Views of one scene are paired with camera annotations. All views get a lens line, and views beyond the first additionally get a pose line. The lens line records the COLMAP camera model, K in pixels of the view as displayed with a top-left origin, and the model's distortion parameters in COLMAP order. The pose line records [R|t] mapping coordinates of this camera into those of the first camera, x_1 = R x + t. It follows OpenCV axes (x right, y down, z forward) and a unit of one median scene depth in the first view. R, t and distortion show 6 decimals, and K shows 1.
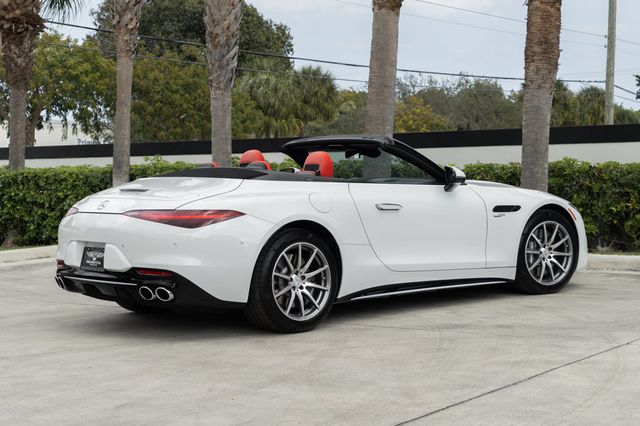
lens RADIAL K [[1615.2, 0, 356.7], [0, 1615.2, 212.2], [0, 0, 1]] dist [0.126234, 0.000000]
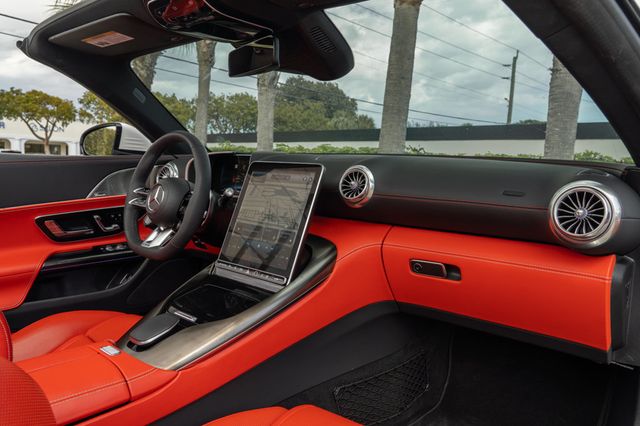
lens RADIAL K [[476.1, 0, 336.5], [0, 476.1, 209.1], [0, 0, 1]] dist [-0.009357, 0.004640]
pose [[0.993855, 0.050973, -0.098258, 0.008850], [-0.044194, 0.996569, 0.069978, -0.010809], [0.101488, -0.065206, 0.992698, 0.619965]]
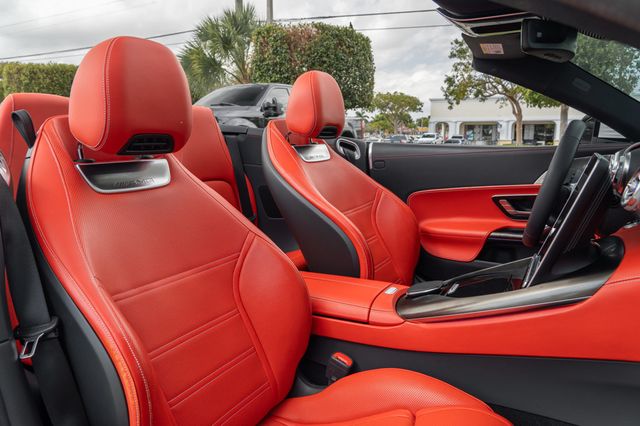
lens RADIAL K [[476.4, 0, 335.2], [0, 476.4, 204.2], [0, 0, 1]] dist [-0.008196, -0.019063]
pose [[0.107095, 0.152682, -0.982456, 0.042799], [-0.025525, 0.988235, 0.150798, -0.013843], [0.993921, 0.008927, 0.109732, 0.647038]]
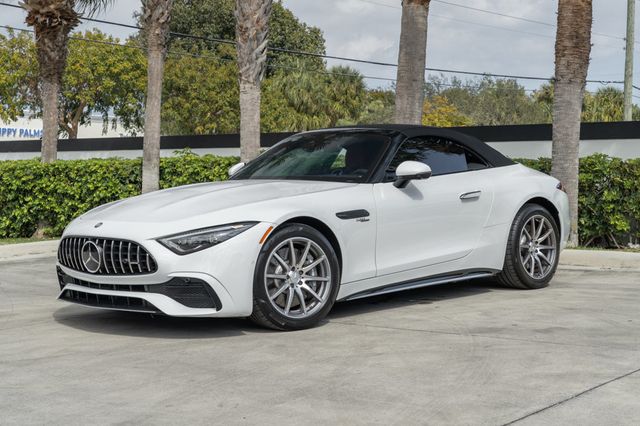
lens RADIAL K [[1466.8, 0, 361.6], [0, 1466.8, 161.2], [0, 0, 1]] dist [0.112039, 0.000000]
pose [[0.999856, 0.007814, -0.015060, -0.000578], [-0.008255, 0.999531, -0.029473, -0.001036], [0.014823, 0.029593, 0.999452, 0.088299]]
